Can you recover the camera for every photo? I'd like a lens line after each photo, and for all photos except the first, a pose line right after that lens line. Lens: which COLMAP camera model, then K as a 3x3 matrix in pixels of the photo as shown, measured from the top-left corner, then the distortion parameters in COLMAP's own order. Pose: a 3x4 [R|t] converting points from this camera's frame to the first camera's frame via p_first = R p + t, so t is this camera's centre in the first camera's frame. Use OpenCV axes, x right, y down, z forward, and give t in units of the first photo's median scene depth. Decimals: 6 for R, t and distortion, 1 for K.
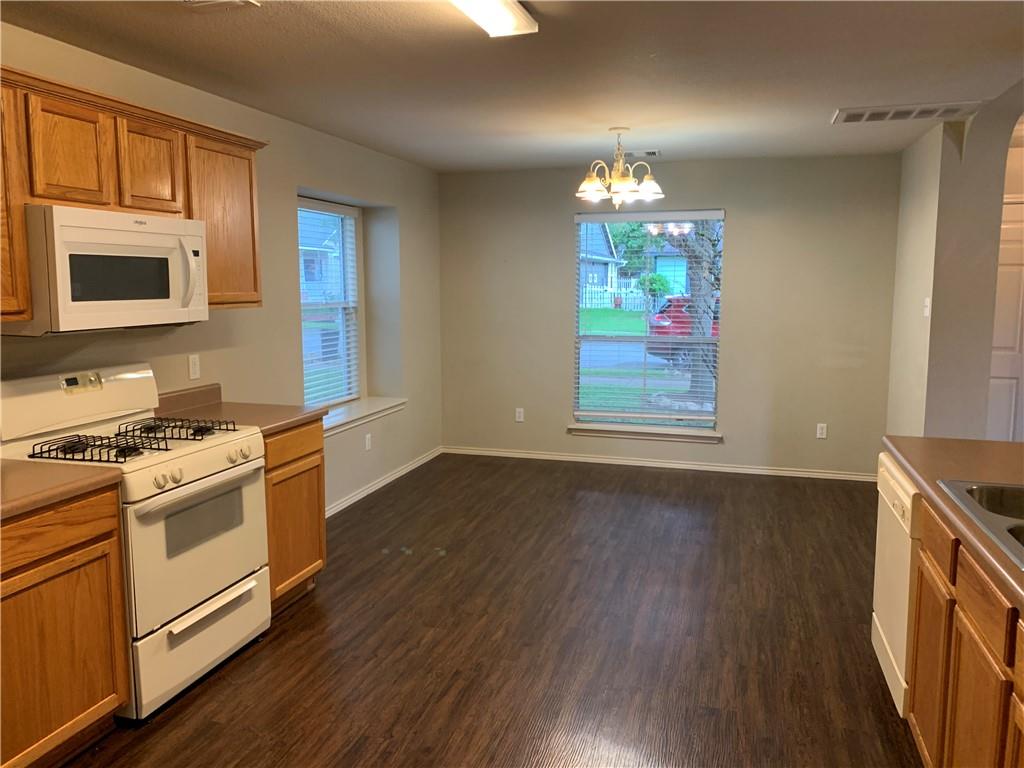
lens RADIAL K [[767.9, 0, 512.0], [0, 767.9, 384.0], [0, 0, 1]] dist [0.004337, -0.002546]
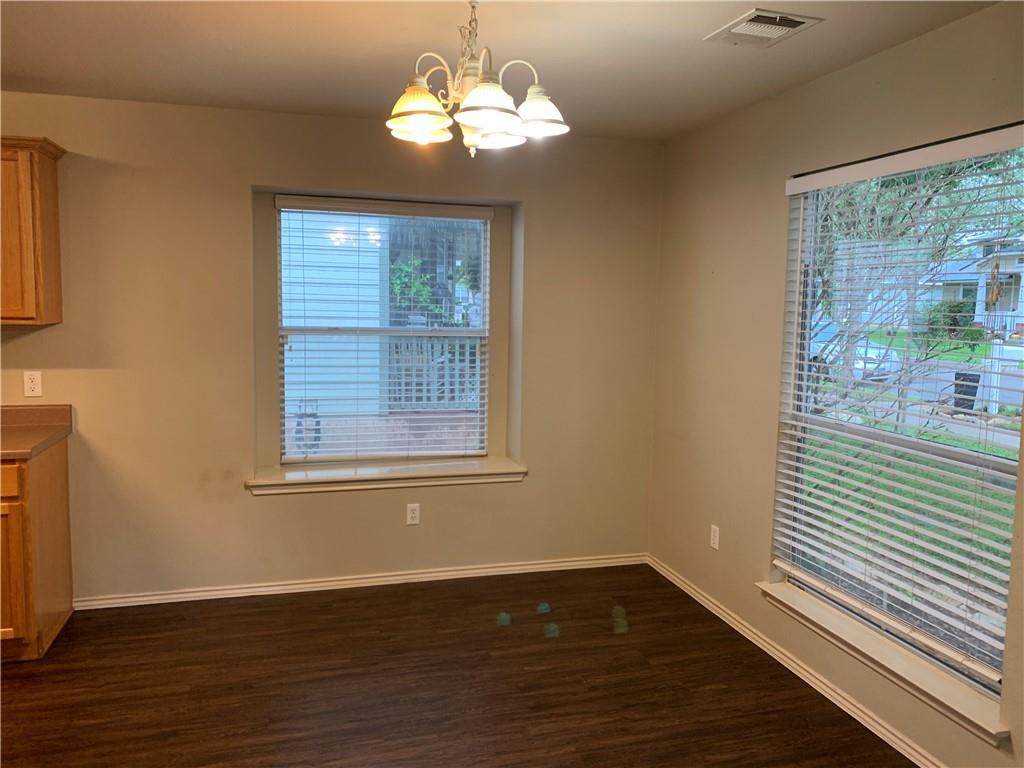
lens RADIAL K [[782.0, 0, 512.0], [0, 782.0, 384.0], [0, 0, 1]] dist [-0.005184, -0.003536]
pose [[0.543112, 0.101602, -0.833490, 0.569640], [-0.128676, 0.990998, 0.036955, -0.106488], [0.829742, 0.087180, 0.551297, 0.756778]]
